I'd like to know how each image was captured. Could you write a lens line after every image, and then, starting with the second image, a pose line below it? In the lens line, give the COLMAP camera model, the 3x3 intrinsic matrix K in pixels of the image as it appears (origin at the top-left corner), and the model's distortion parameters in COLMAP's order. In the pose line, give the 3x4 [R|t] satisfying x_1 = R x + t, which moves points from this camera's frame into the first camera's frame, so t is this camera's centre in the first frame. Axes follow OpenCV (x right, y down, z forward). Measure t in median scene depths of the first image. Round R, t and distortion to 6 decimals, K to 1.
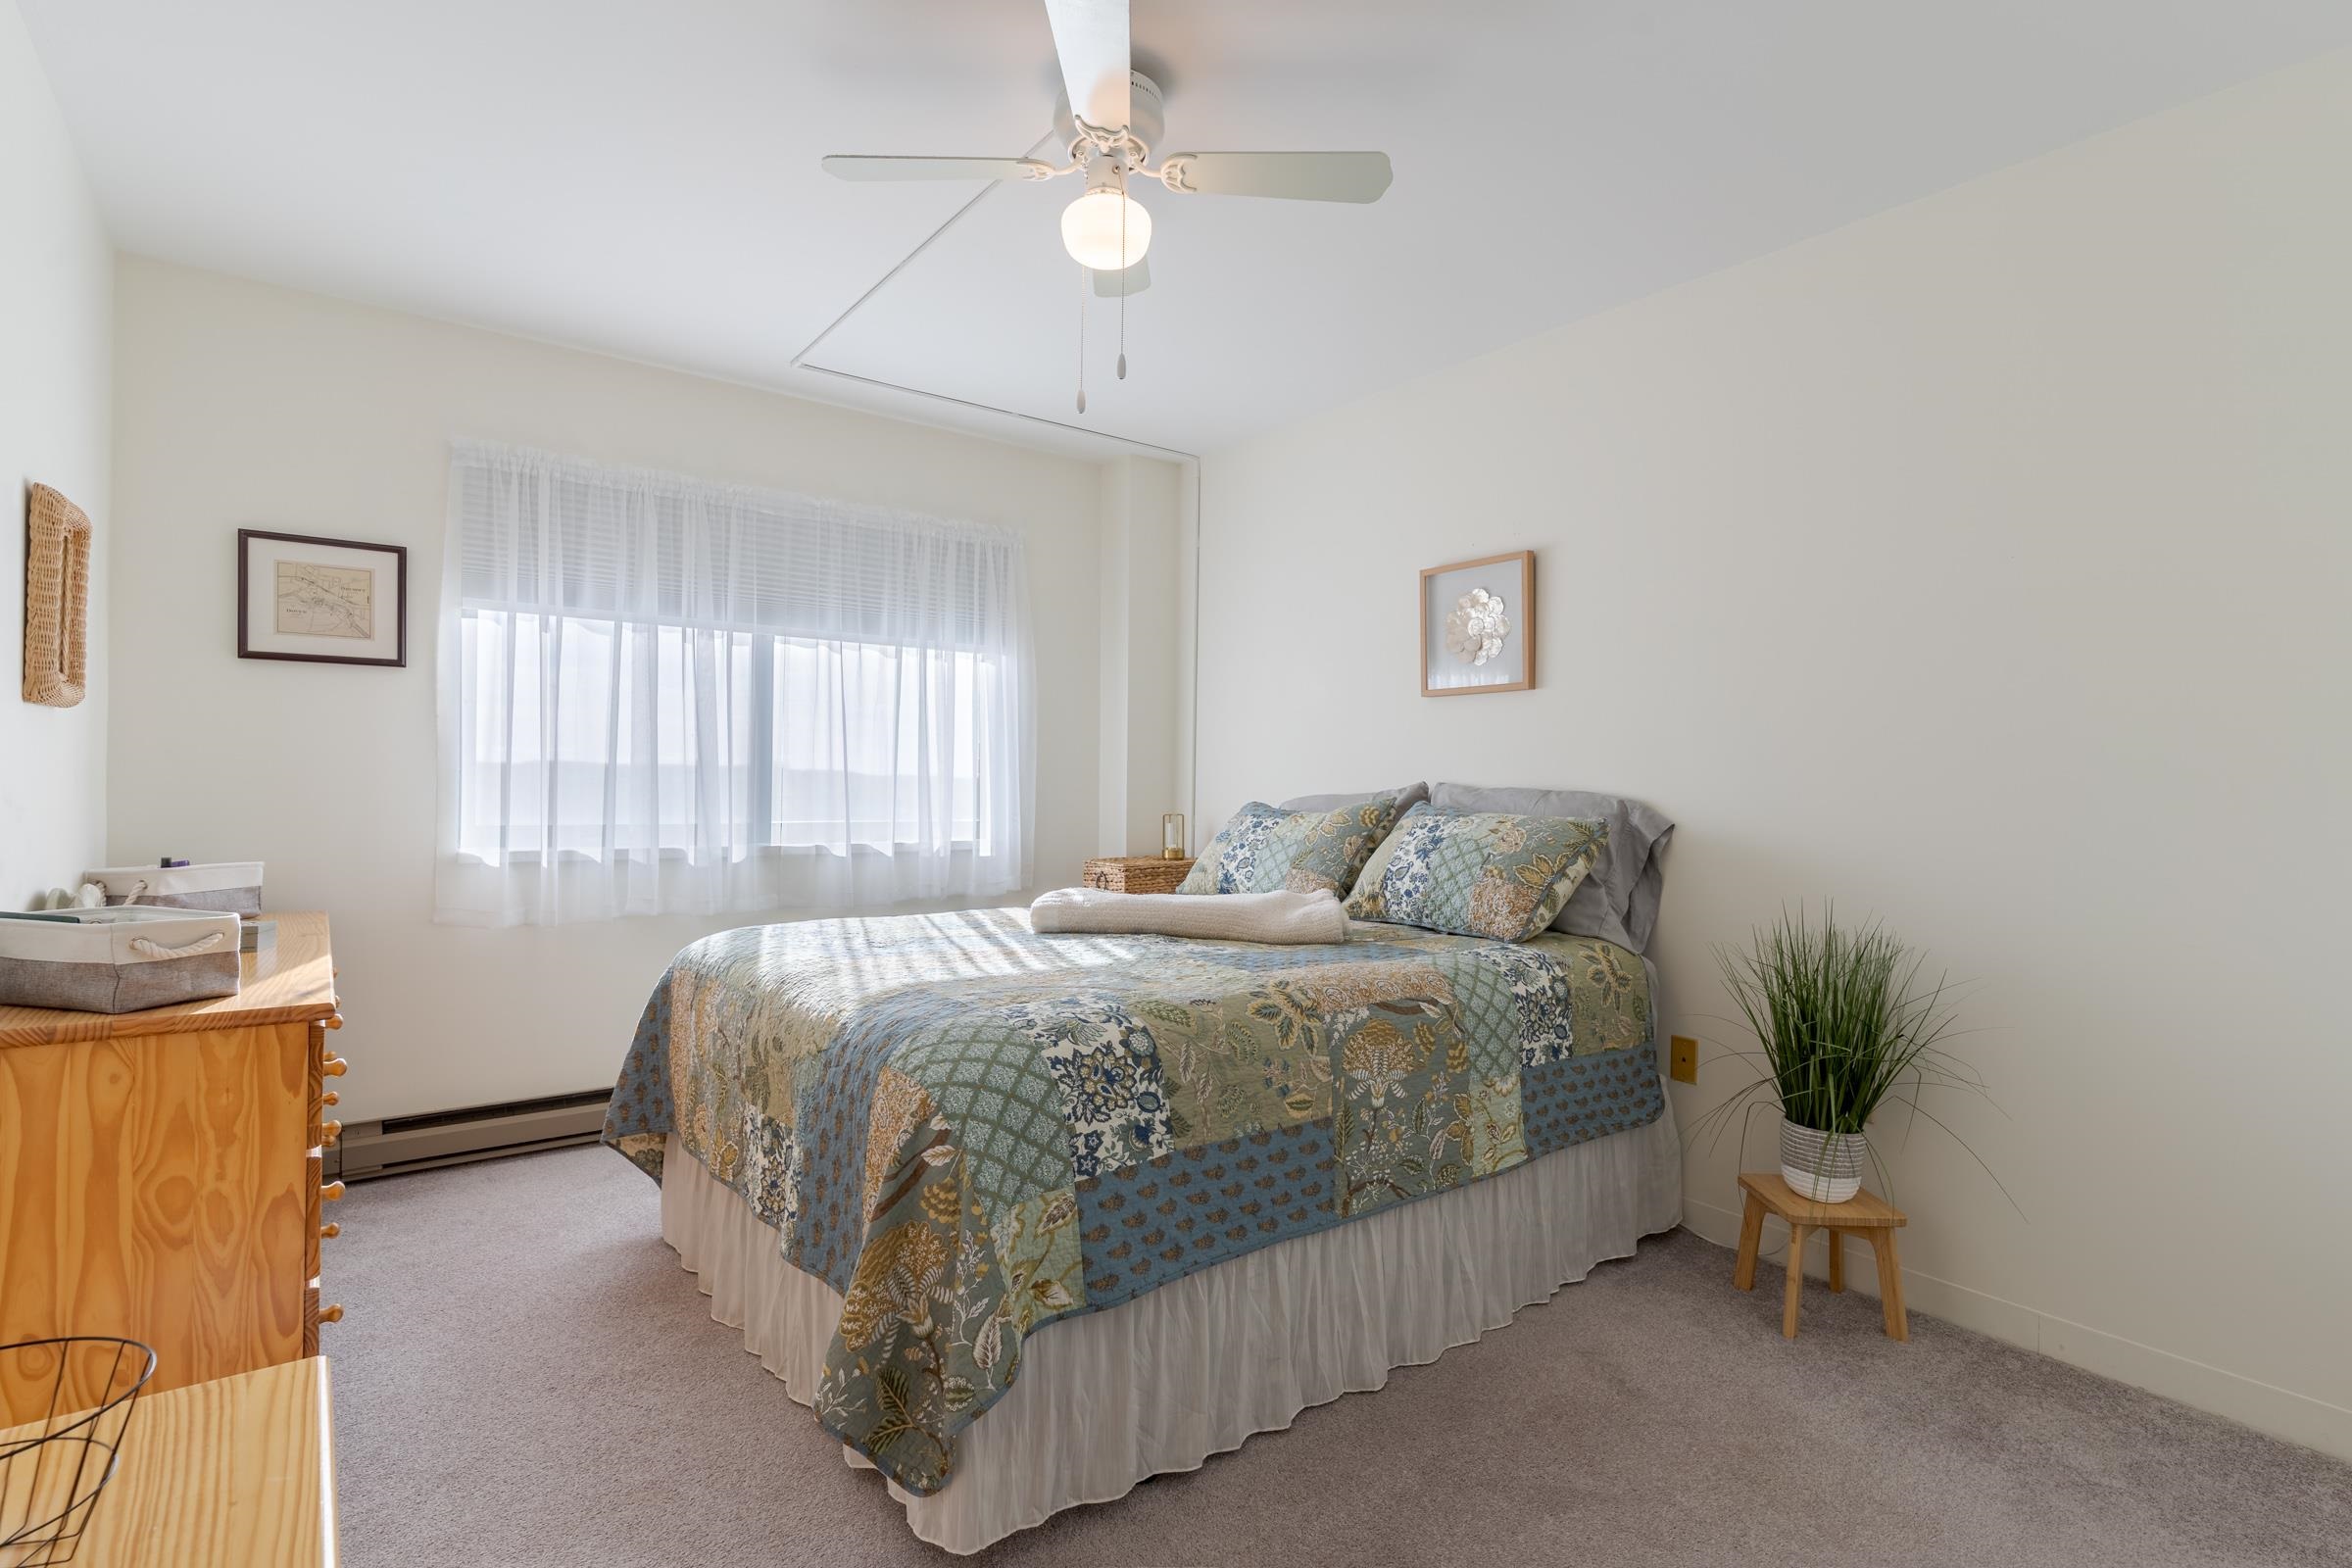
lens RADIAL K [[1115.5, 0, 1173.3], [0, 1115.5, 791.3], [0, 0, 1]] dist [0.001901, -0.003469]
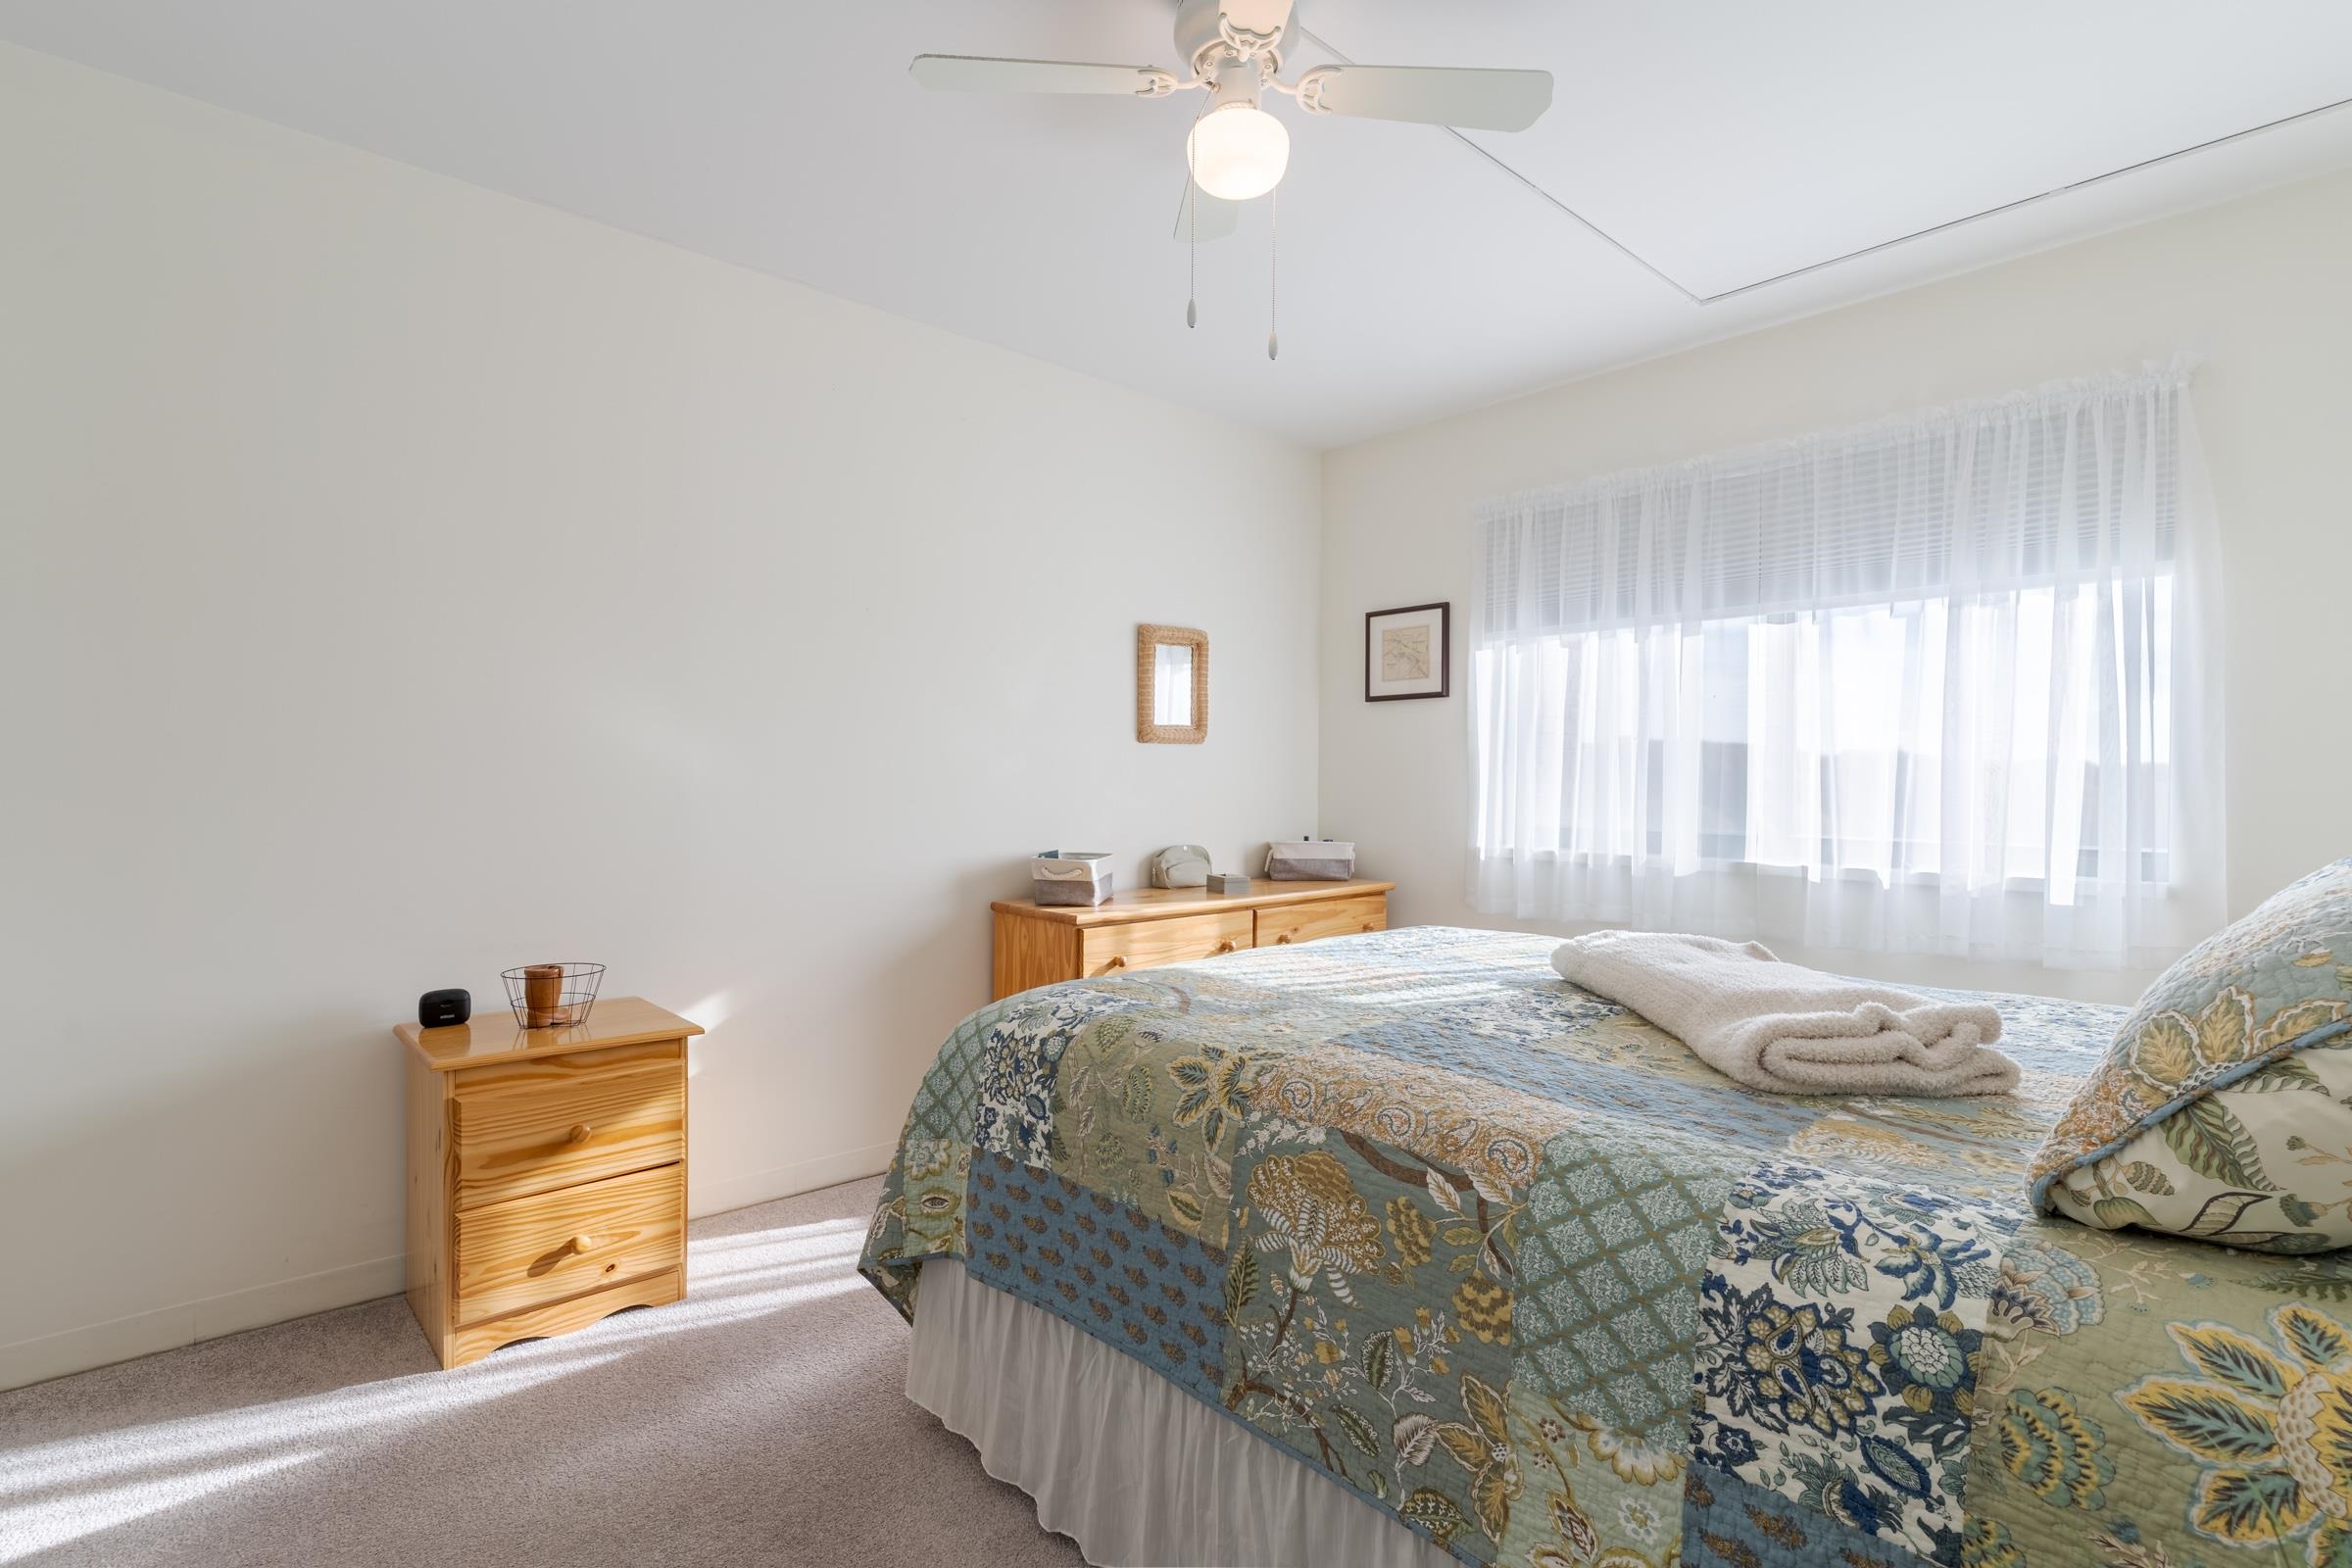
lens RADIAL K [[1115.5, 0, 1177.1], [0, 1115.5, 783.1], [0, 0, 1]] dist [0.001901, -0.003469]
pose [[0.088709, -0.008807, -0.996019, 0.803386], [-0.012089, 0.999878, -0.009918, 0.004781], [0.995984, 0.012921, 0.088592, 0.867111]]
